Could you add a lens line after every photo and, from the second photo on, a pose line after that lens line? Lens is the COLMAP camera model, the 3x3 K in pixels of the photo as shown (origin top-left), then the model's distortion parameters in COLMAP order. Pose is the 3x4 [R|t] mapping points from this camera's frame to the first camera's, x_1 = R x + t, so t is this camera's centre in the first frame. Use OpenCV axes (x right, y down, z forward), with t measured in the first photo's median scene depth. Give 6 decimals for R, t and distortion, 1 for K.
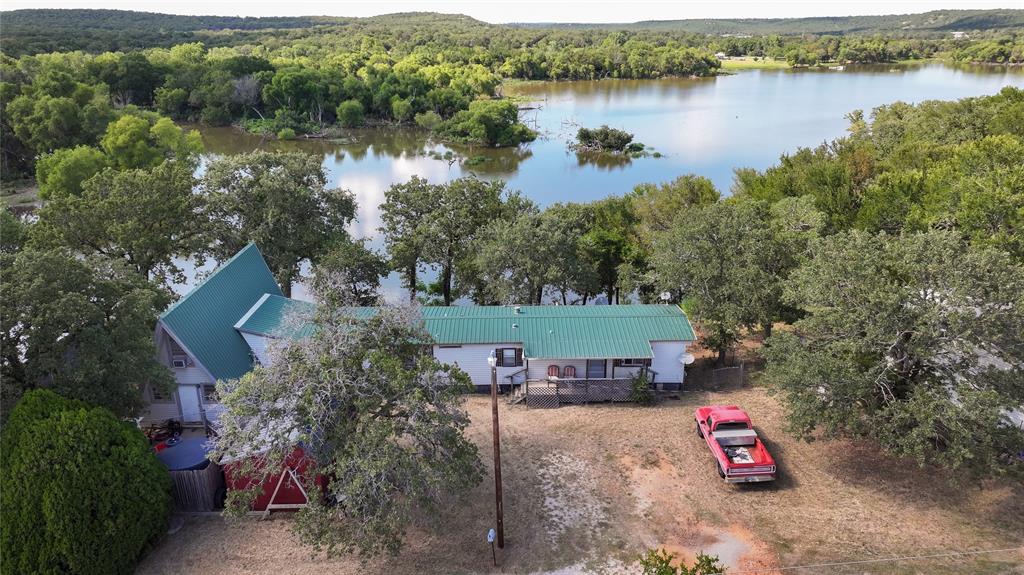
lens RADIAL K [[721.9, 0, 519.1], [0, 721.9, 284.4], [0, 0, 1]] dist [0.001743, -0.002804]
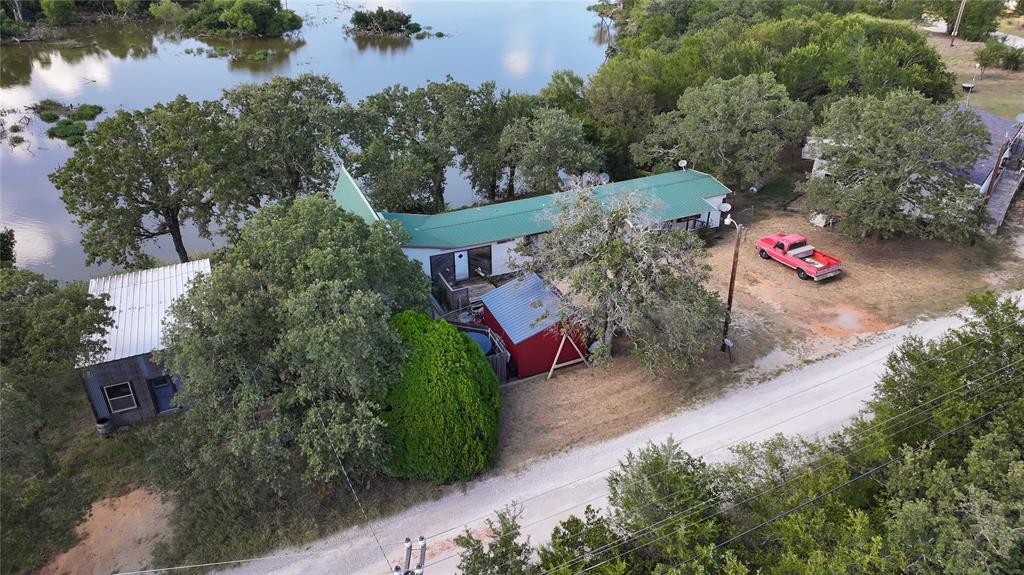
lens RADIAL K [[721.9, 0, 519.1], [0, 721.9, 284.4], [0, 0, 1]] dist [0.001743, -0.002804]
pose [[0.915239, -0.197647, 0.351103, -0.609402], [0.137081, 0.972180, 0.189935, -0.064197], [-0.378875, -0.125706, 0.916871, -0.097550]]
